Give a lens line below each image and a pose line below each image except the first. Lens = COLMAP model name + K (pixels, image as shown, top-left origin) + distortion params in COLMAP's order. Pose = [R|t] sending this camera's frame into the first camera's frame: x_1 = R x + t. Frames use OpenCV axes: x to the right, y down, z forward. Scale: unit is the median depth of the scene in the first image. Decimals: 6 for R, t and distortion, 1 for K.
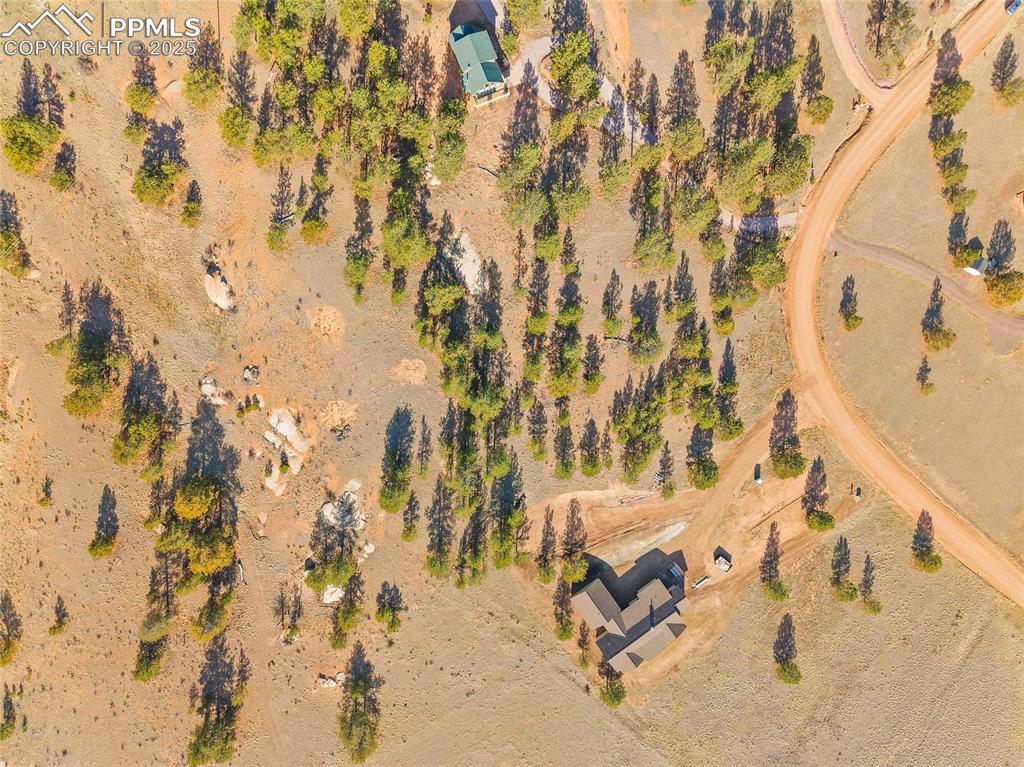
lens RADIAL K [[684.1, 0, 521.3], [0, 684.1, 387.7], [0, 0, 1]] dist [0.023070, -0.022991]
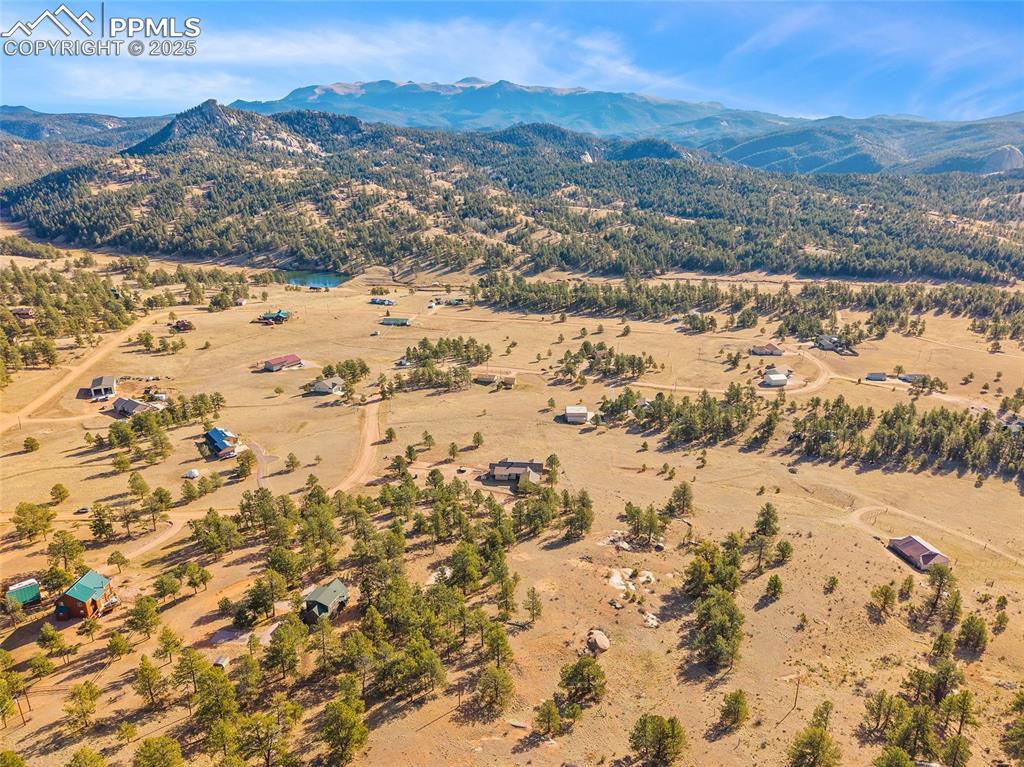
lens RADIAL K [[684.1, 0, 511.4], [0, 684.1, 387.6], [0, 0, 1]] dist [0.023070, -0.022991]
pose [[-0.753139, -0.257891, 0.605205, -0.915979], [0.657247, -0.255244, 0.709138, -0.964902], [-0.028406, 0.931849, 0.361732, 0.138046]]
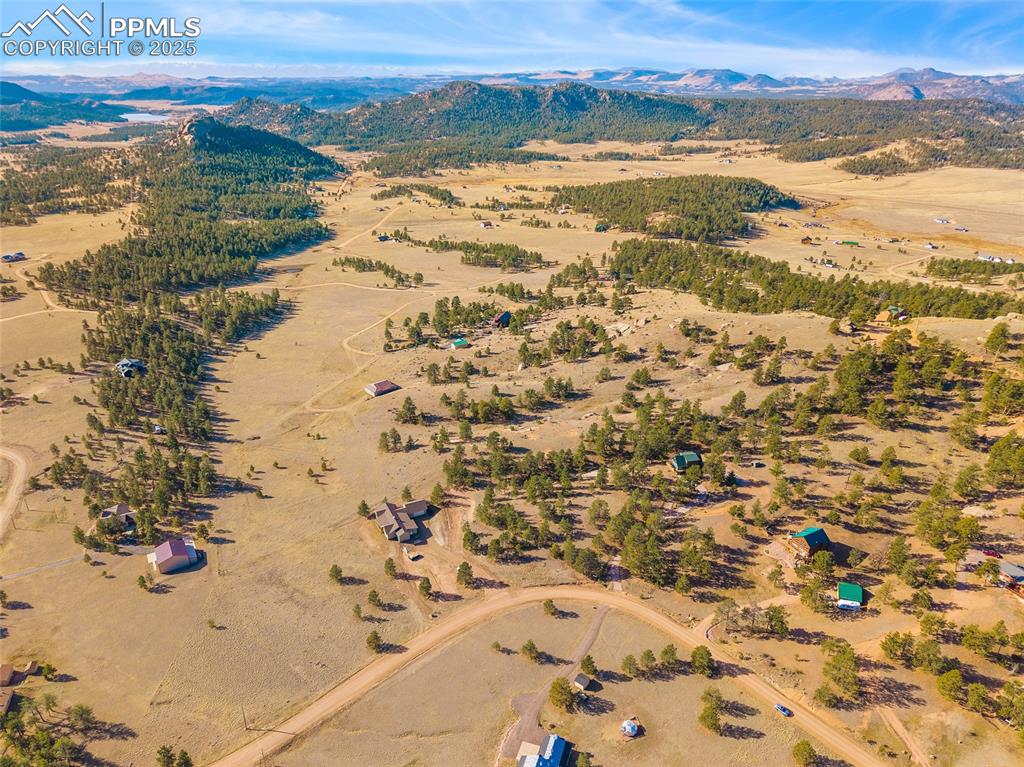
lens RADIAL K [[684.1, 0, 511.0], [0, 684.1, 385.4], [0, 0, 1]] dist [0.023070, -0.022991]
pose [[-0.155650, 0.369605, -0.916059, 1.754040], [-0.987467, -0.082743, 0.134399, -0.181445], [-0.026123, 0.925497, 0.377852, -0.027030]]
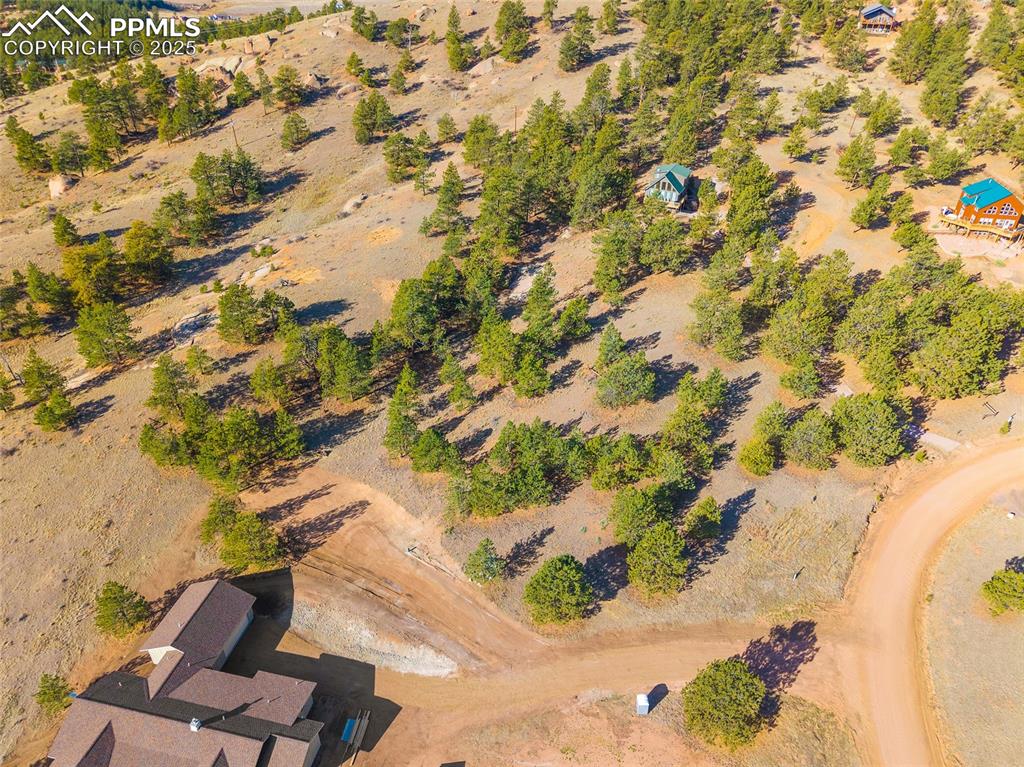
lens RADIAL K [[684.1, 0, 512.9], [0, 684.1, 383.7], [0, 0, 1]] dist [0.023070, -0.022991]
pose [[0.675979, 0.386973, -0.627139, 0.508873], [-0.736916, 0.351960, -0.577130, 0.390720], [-0.002606, 0.852277, 0.523084, 0.645516]]
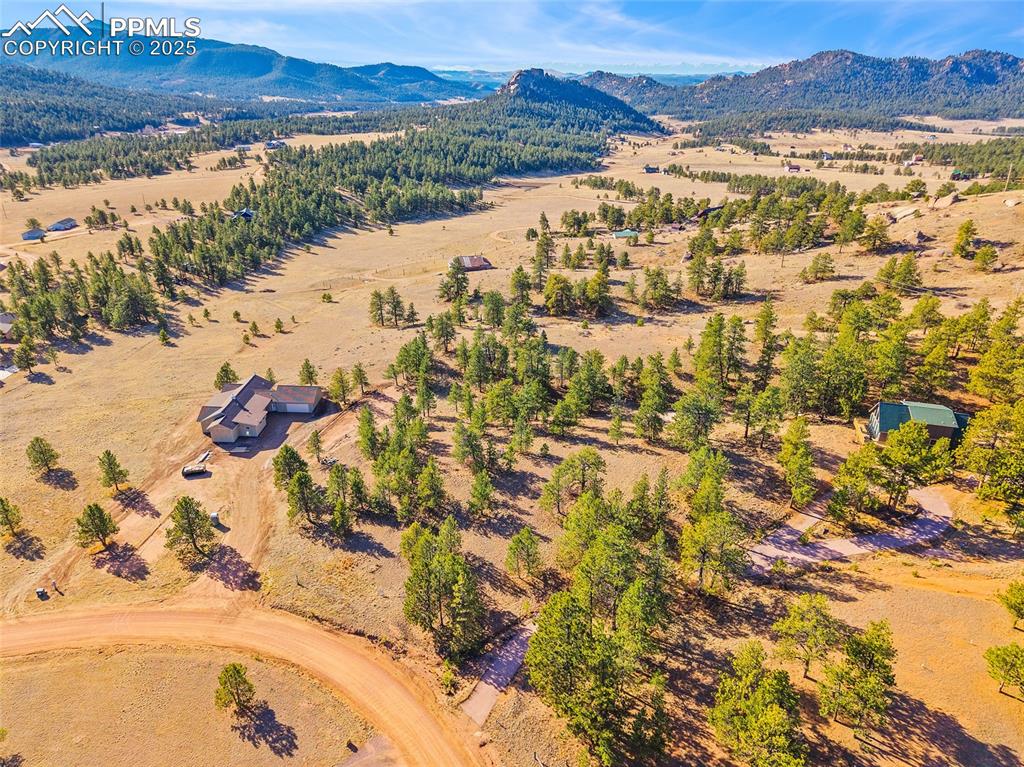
lens RADIAL K [[684.1, 0, 511.2], [0, 684.1, 386.4], [0, 0, 1]] dist [0.023070, -0.022991]
pose [[-0.600676, 0.291820, -0.744331, 0.682893], [-0.798255, -0.270681, 0.538070, -0.469238], [-0.044457, 0.917373, 0.395539, 0.622895]]
